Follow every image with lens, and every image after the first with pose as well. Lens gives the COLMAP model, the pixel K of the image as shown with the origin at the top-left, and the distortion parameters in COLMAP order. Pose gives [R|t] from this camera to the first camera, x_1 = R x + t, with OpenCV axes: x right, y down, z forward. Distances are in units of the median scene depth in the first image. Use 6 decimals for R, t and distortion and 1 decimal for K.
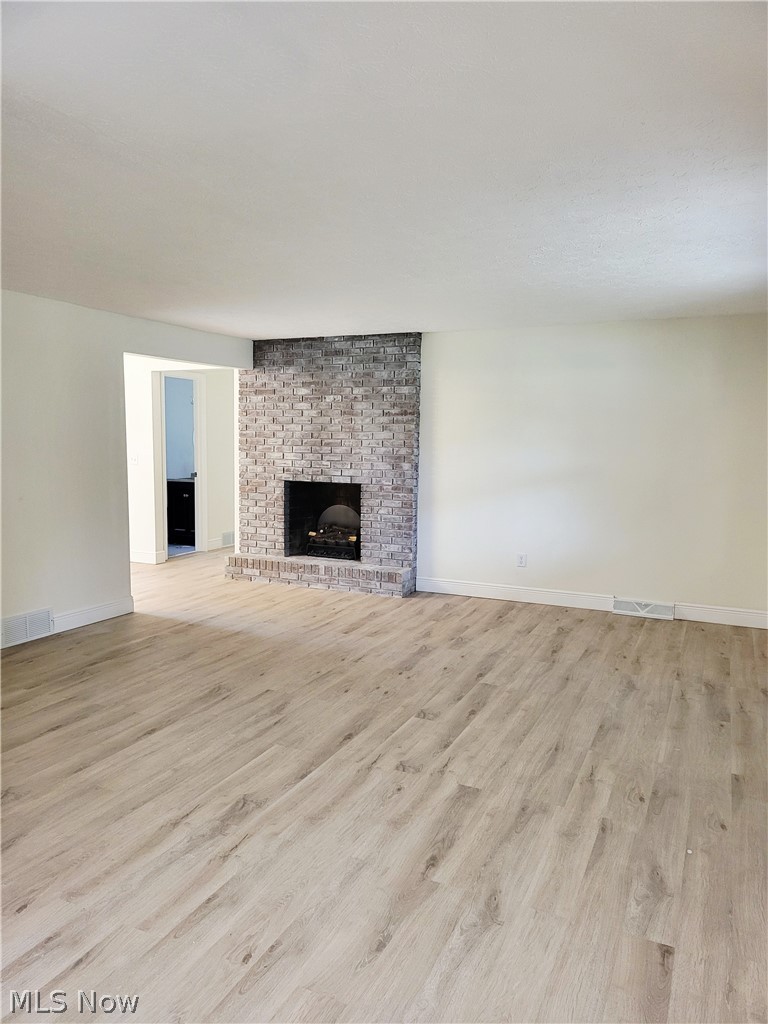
lens RADIAL K [[718.9, 0, 382.7], [0, 718.9, 511.6], [0, 0, 1]] dist [0.026957, -0.024365]
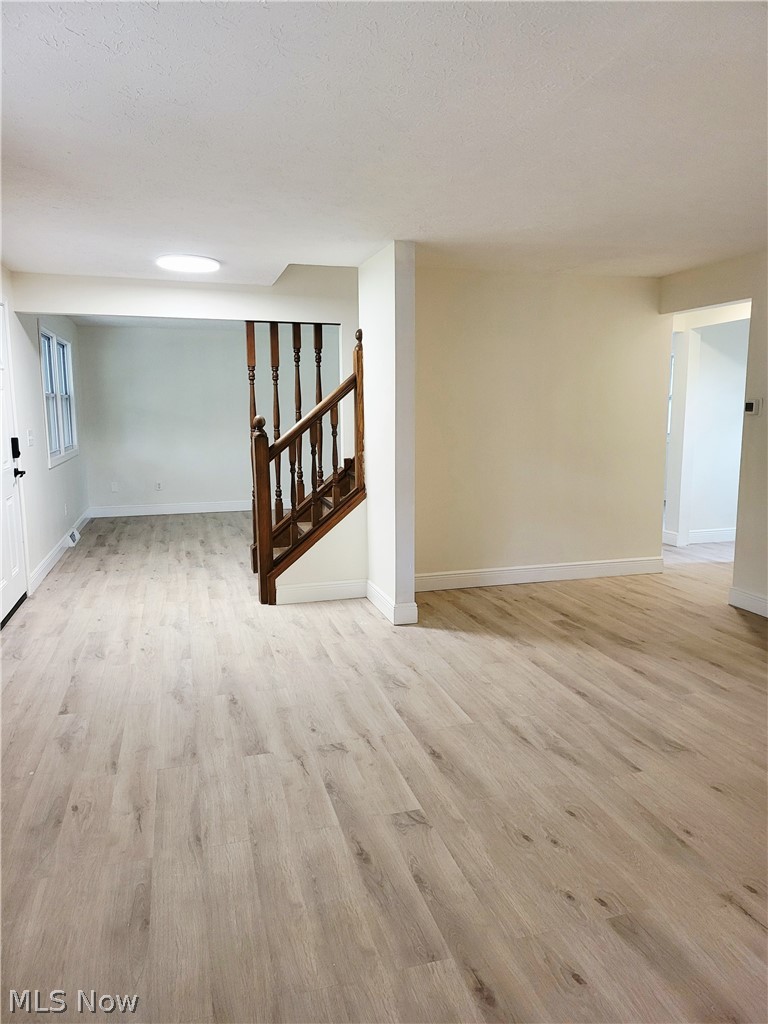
lens RADIAL K [[718.9, 0, 383.8], [0, 718.9, 511.7], [0, 0, 1]] dist [0.026957, -0.024365]
pose [[-0.749649, 0.087899, -0.655973, 0.573744], [-0.075130, 0.973433, 0.216297, -0.149734], [0.657558, 0.211430, -0.723129, 1.666009]]
